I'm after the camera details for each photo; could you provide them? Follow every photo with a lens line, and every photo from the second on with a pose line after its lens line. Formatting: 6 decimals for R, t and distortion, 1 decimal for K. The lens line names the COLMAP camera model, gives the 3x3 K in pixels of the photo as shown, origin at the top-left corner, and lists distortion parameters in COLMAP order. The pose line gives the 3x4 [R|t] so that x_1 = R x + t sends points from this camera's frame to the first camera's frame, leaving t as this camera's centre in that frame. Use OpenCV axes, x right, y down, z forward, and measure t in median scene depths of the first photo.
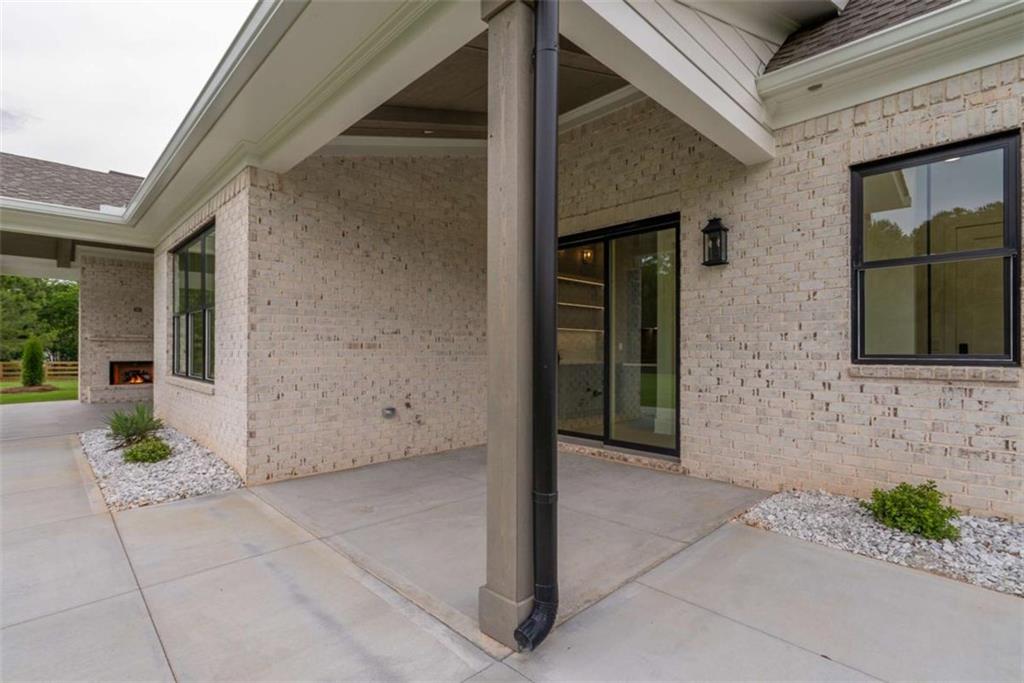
lens RADIAL K [[471.0, 0, 511.9], [0, 471.0, 348.8], [0, 0, 1]] dist [-0.007436, 0.000204]
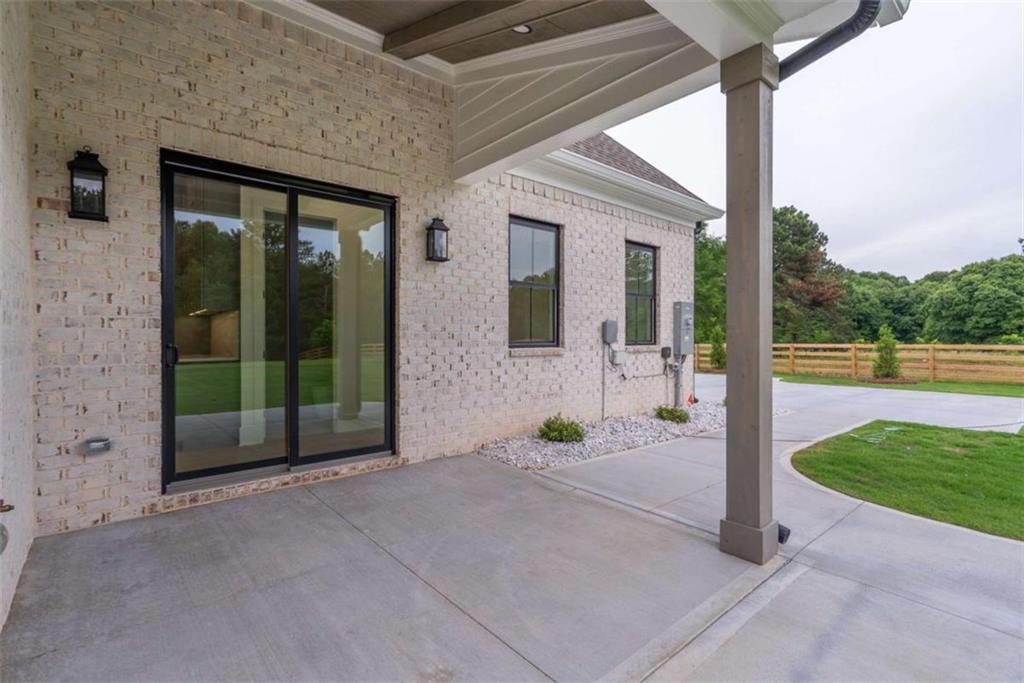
lens RADIAL K [[471.0, 0, 514.4], [0, 471.0, 339.6], [0, 0, 1]] dist [-0.007436, 0.000204]
pose [[0.083285, -0.005546, 0.996510, -0.690807], [-0.001330, 0.999983, 0.005676, -0.003075], [-0.996525, -0.001798, 0.083276, 0.787776]]
